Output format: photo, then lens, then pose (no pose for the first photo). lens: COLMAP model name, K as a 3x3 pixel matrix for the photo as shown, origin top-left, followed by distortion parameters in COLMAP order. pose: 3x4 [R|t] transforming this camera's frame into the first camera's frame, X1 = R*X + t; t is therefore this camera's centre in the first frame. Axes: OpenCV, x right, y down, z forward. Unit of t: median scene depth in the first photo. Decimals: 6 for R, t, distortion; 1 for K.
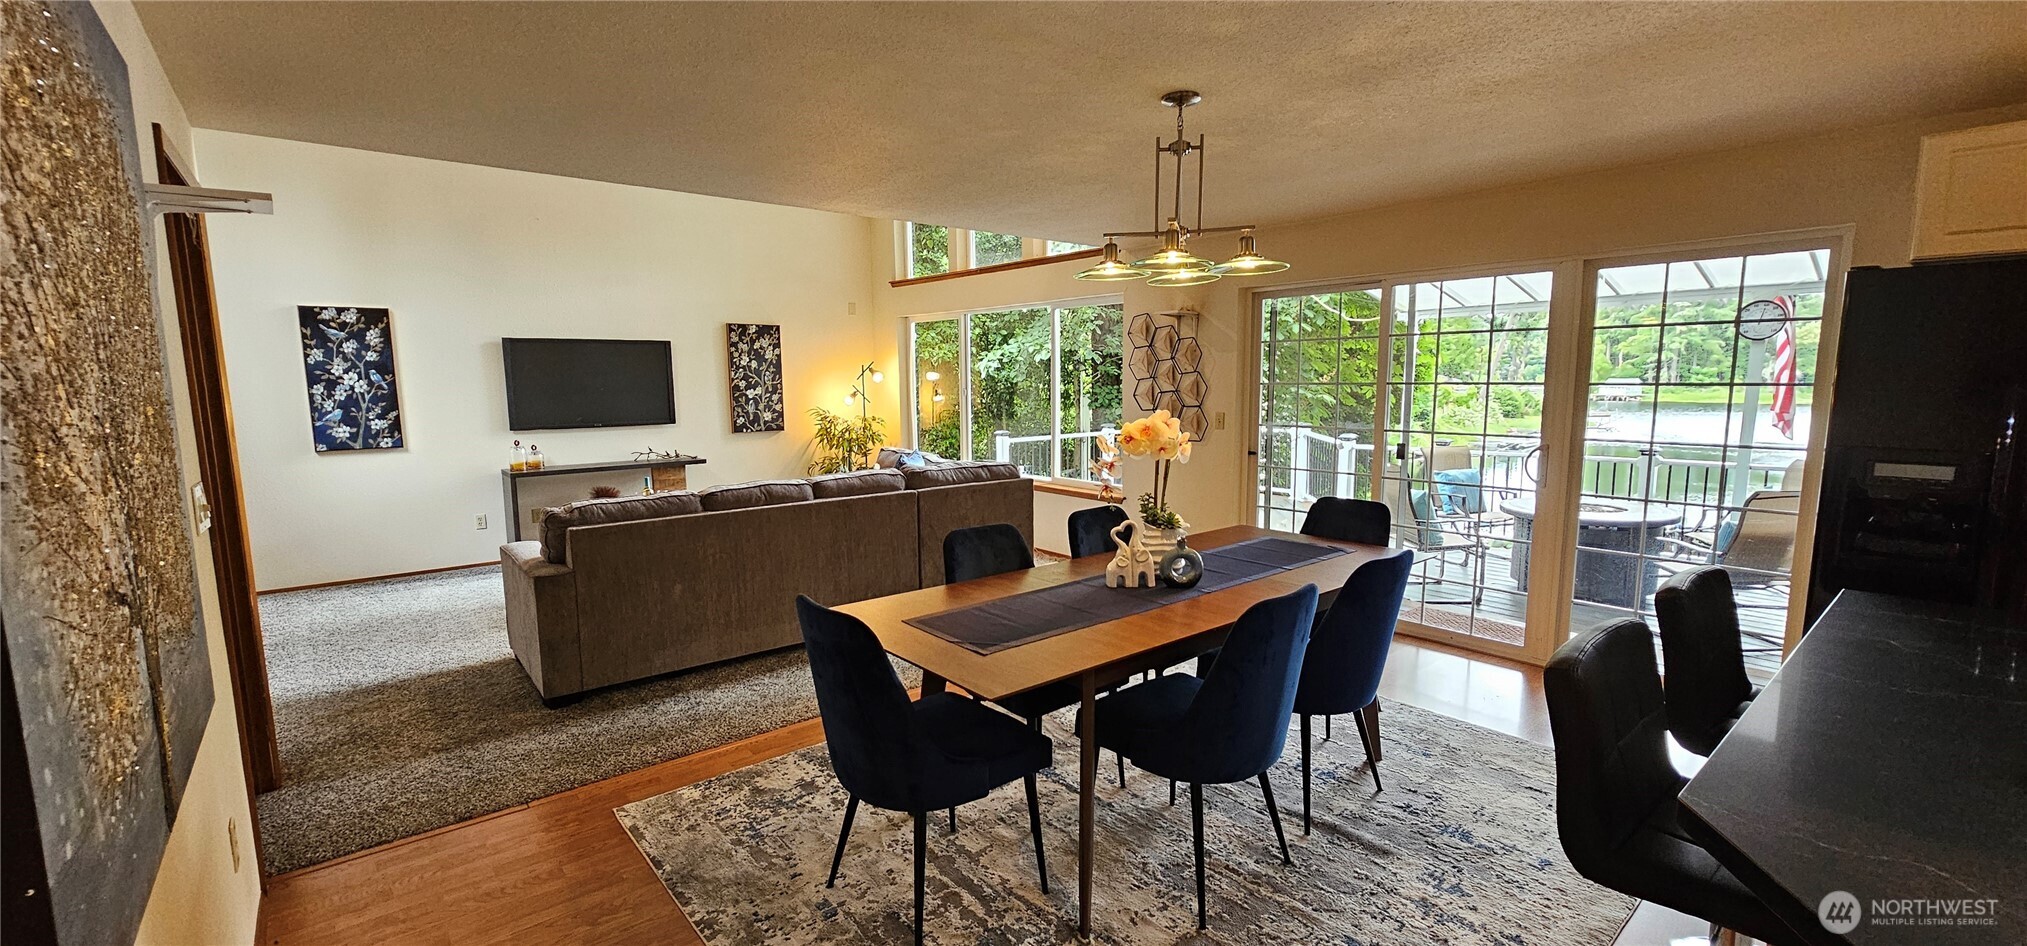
lens RADIAL K [[833.3, 0, 1013.4], [0, 833.3, 485.6], [0, 0, 1]] dist [0.003594, 0.000136]
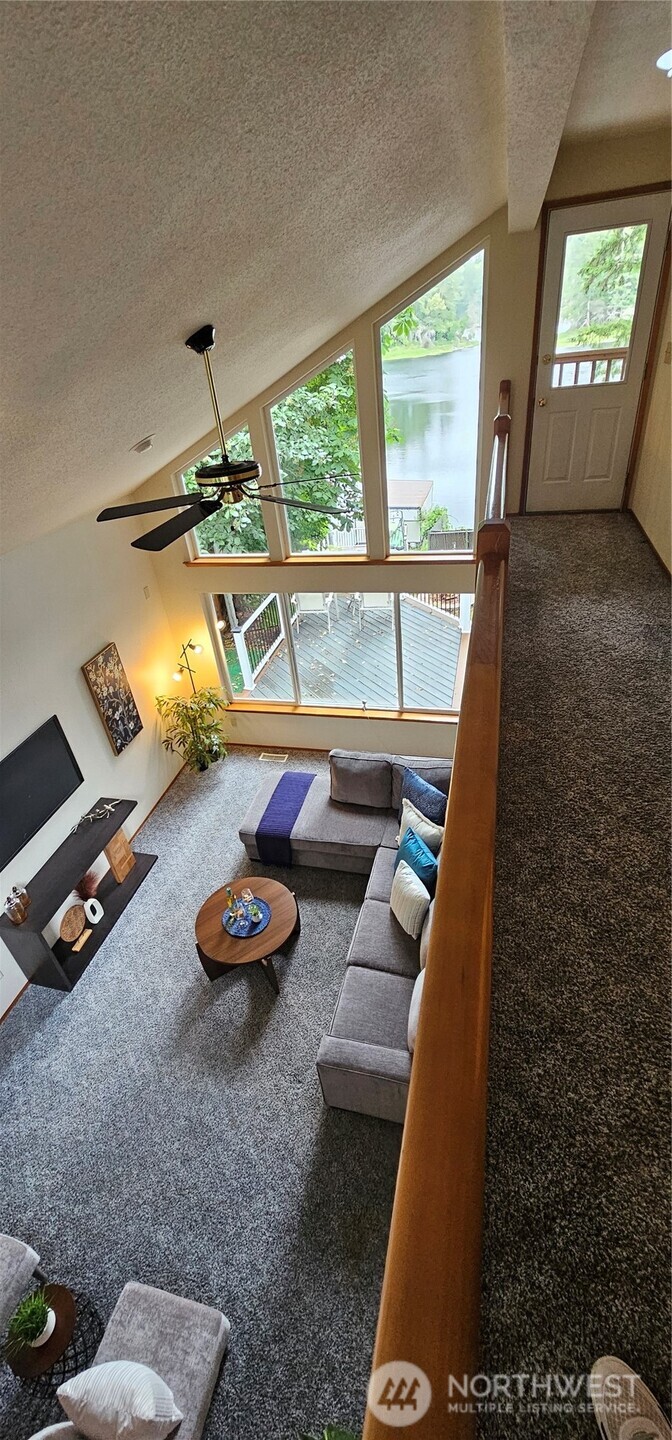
lens RADIAL K [[592.0, 0, 336.0], [0, 592.0, 720.0], [0, 0, 1]] dist [0.003594, 0.000136]
pose [[0.804321, -0.384066, 0.453388, -0.555349], [0.167319, 0.878547, 0.447392, -0.504296], [-0.570151, -0.283986, 0.770895, 0.338313]]
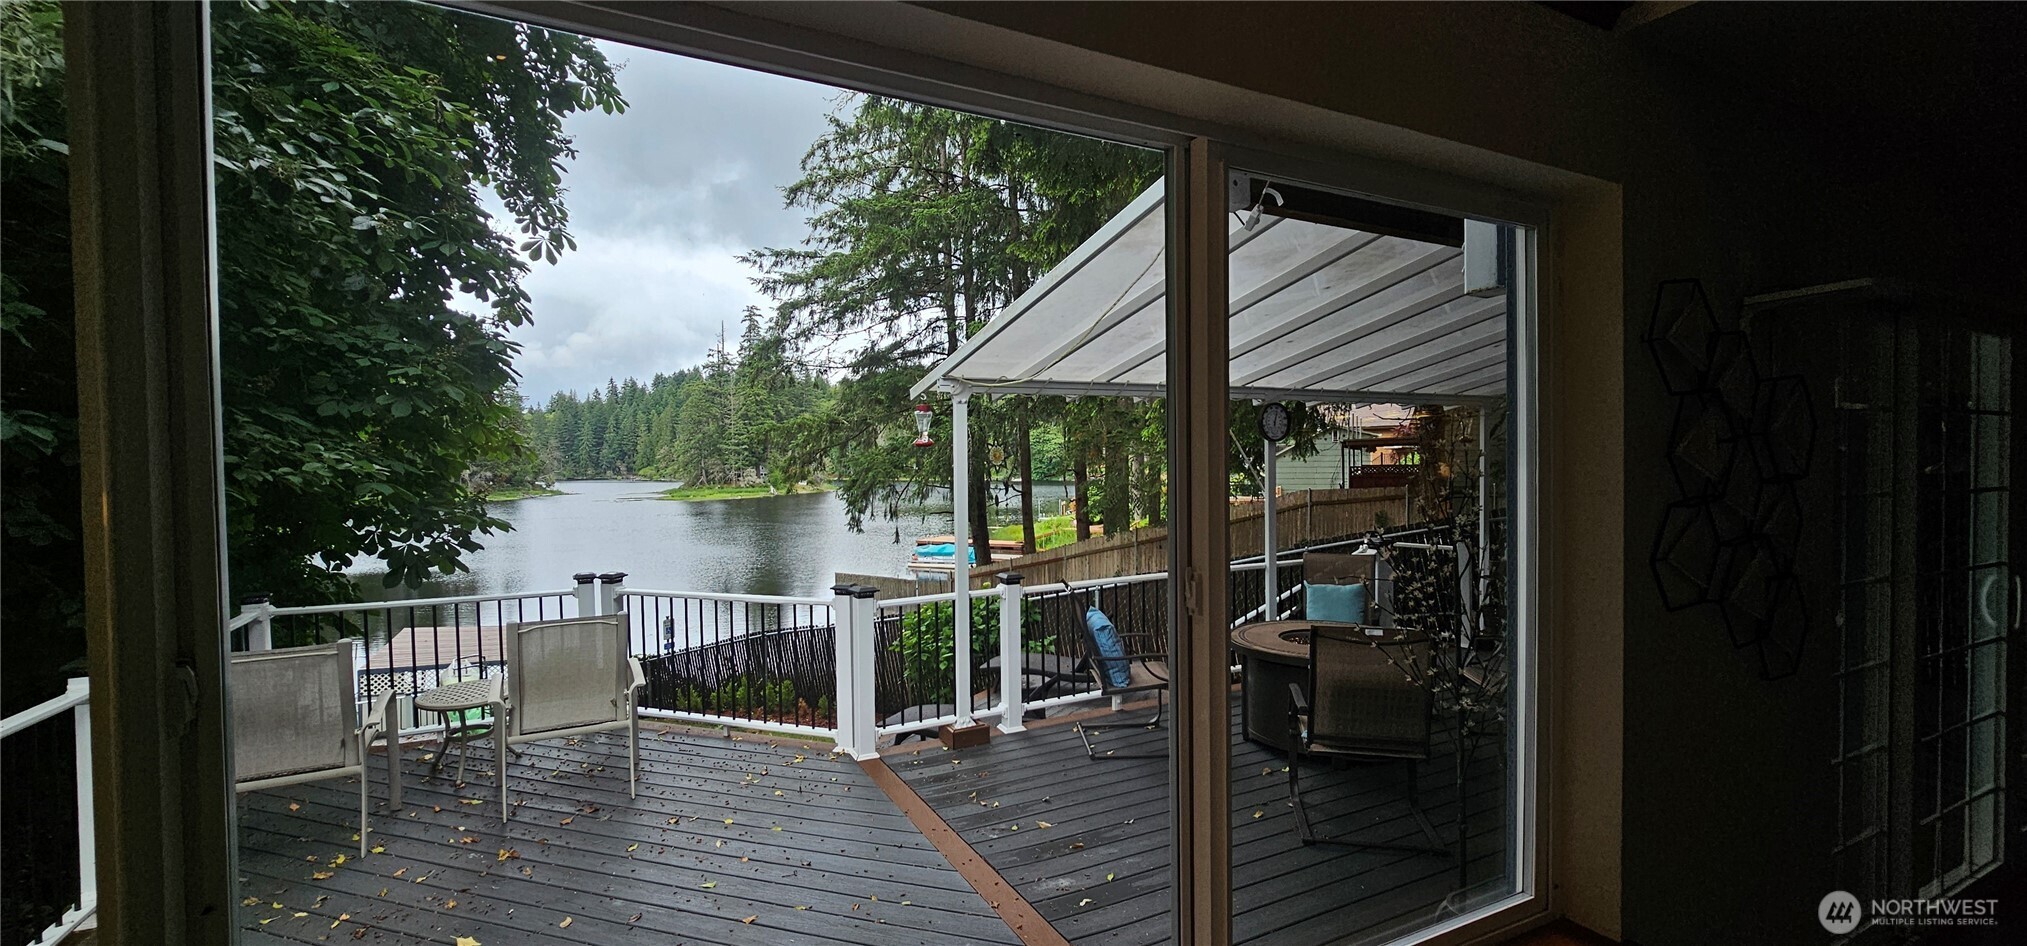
lens RADIAL K [[828.0, 0, 1010.7], [0, 828.0, 479.1], [0, 0, 1]] dist [0.000104, 0.000046]
pose [[0.234112, -0.011053, 0.972147, -0.164556], [0.136072, 0.990465, -0.021508, -0.154468], [-0.962640, 0.137318, 0.233384, 1.114011]]
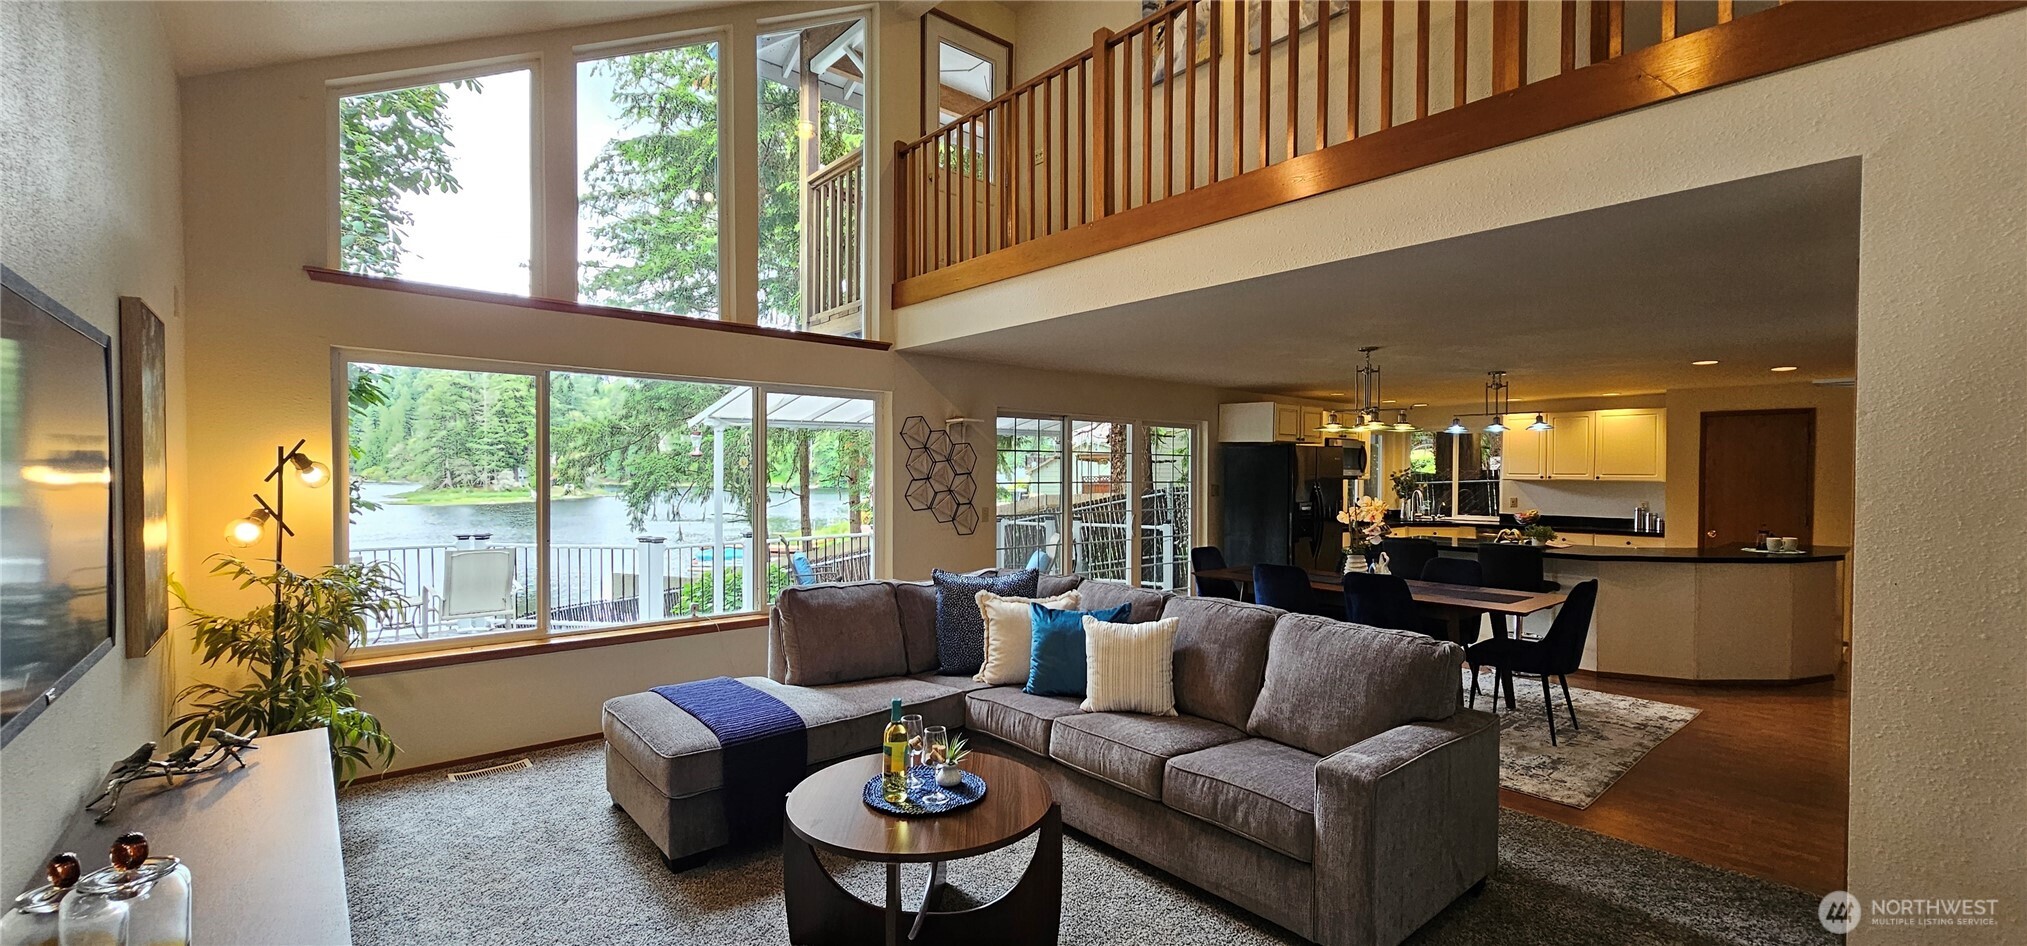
lens RADIAL K [[833.3, 0, 1013.4], [0, 833.3, 485.6], [0, 0, 1]] dist [0.003594, 0.000136]
pose [[-0.008149, -0.007101, 0.999942, -0.820922], [0.125318, 0.992084, 0.008066, -0.109859], [-0.992083, 0.125376, -0.007194, 0.858760]]
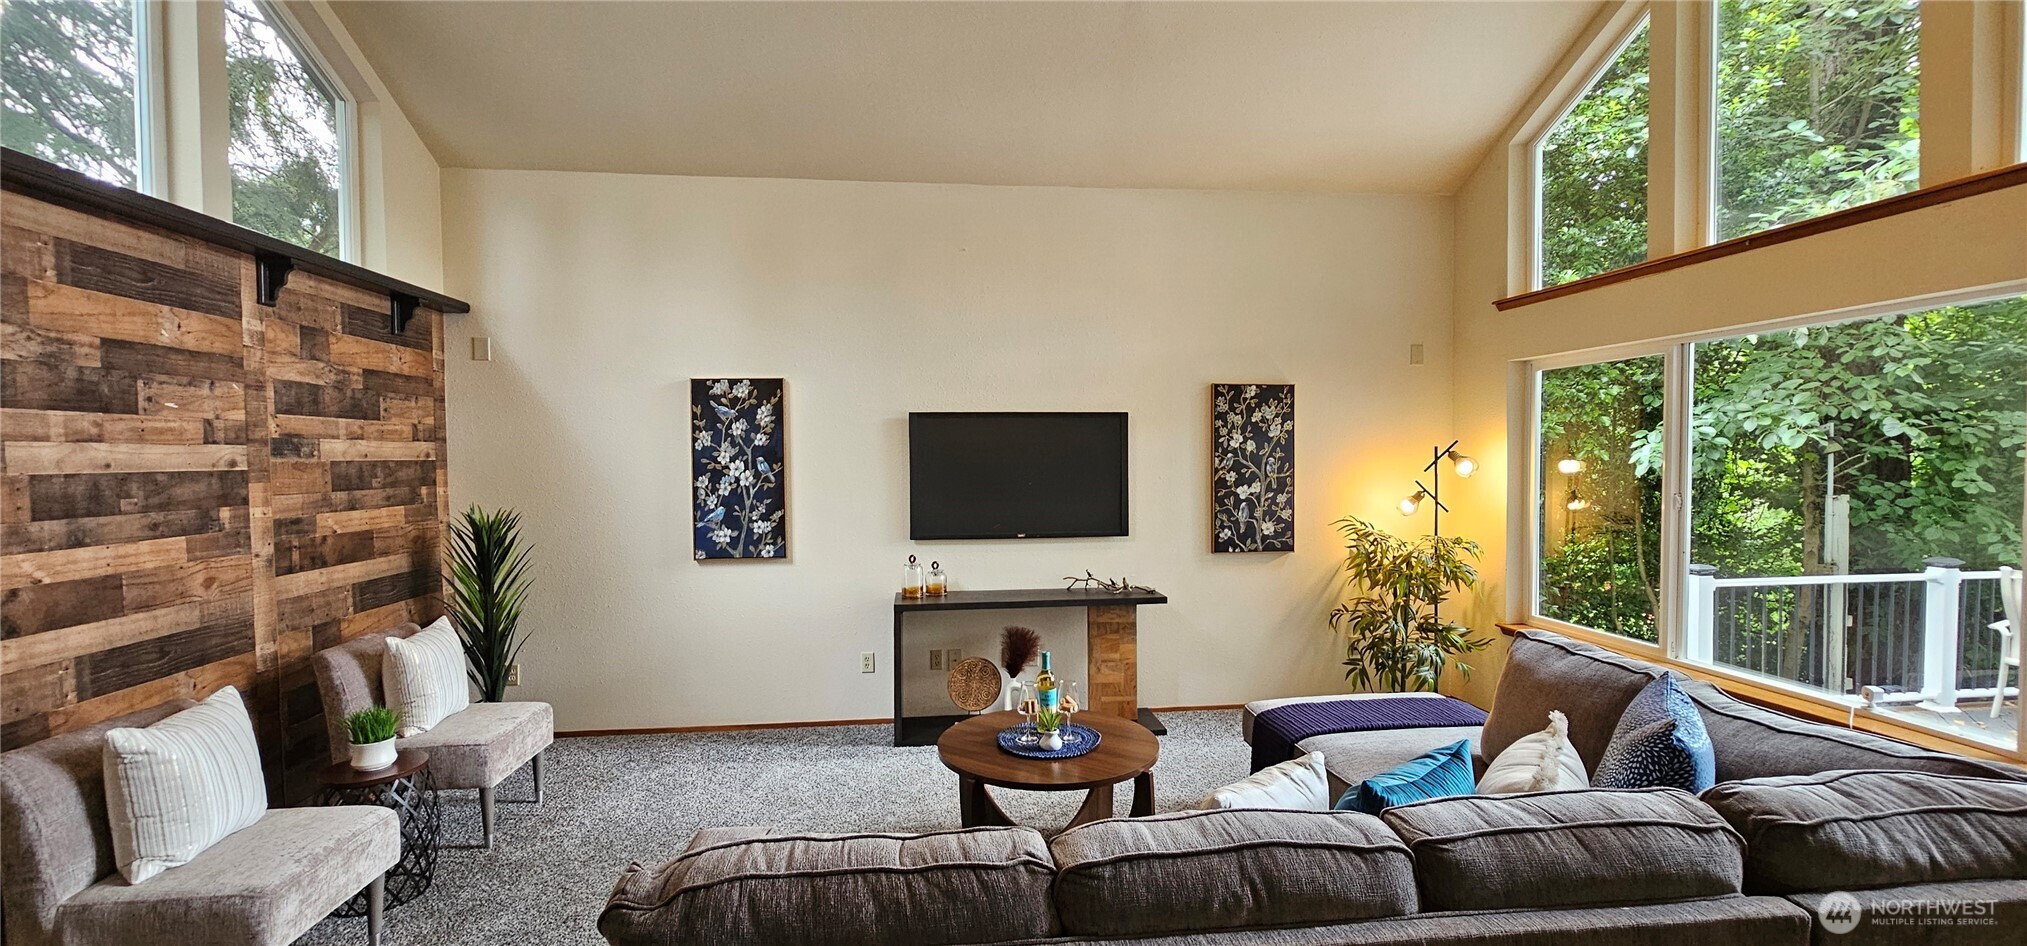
lens RADIAL K [[828.0, 0, 1010.7], [0, 828.0, 479.1], [0, 0, 1]] dist [0.000104, 0.000046]
pose [[0.833641, 0.017106, -0.552042, -0.146863], [-0.073070, 0.994150, -0.079537, -0.073097], [0.547452, 0.106643, 0.830014, 0.484216]]
